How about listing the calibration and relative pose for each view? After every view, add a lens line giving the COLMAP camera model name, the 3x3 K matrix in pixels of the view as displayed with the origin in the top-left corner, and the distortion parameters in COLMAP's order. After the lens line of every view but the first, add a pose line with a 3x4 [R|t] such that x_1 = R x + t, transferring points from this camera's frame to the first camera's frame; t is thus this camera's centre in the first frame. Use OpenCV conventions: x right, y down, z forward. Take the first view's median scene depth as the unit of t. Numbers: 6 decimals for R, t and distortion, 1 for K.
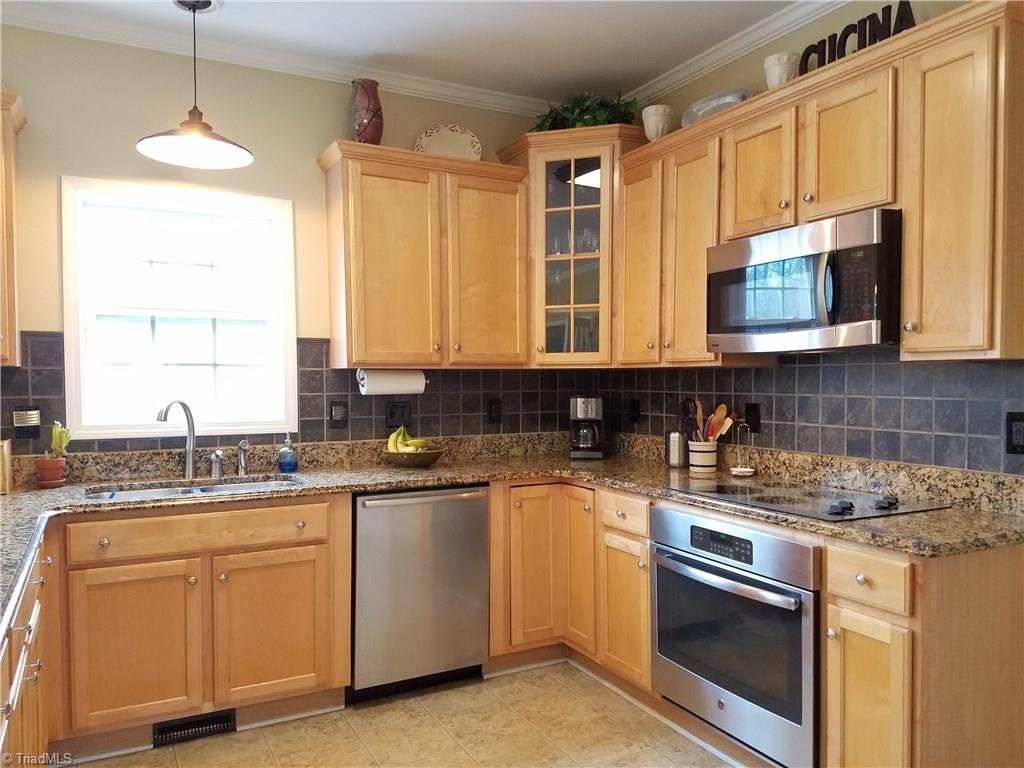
lens RADIAL K [[796.2, 0, 503.3], [0, 796.2, 385.9], [0, 0, 1]] dist [0.263856, -0.354170]
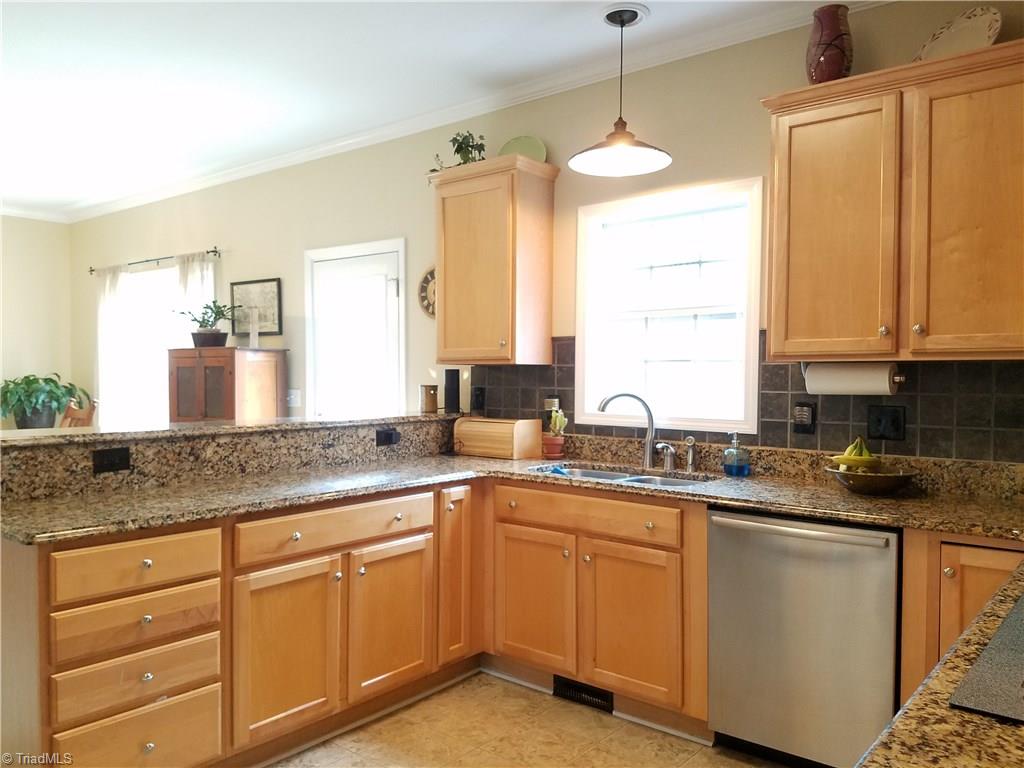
lens RADIAL K [[796.2, 0, 503.3], [0, 796.2, 385.9], [0, 0, 1]] dist [0.263856, -0.354170]
pose [[0.404190, 0.014607, -0.914559, 0.476640], [-0.017637, 0.999811, 0.008174, 0.001440], [0.914505, 0.012826, 0.404371, 0.394183]]
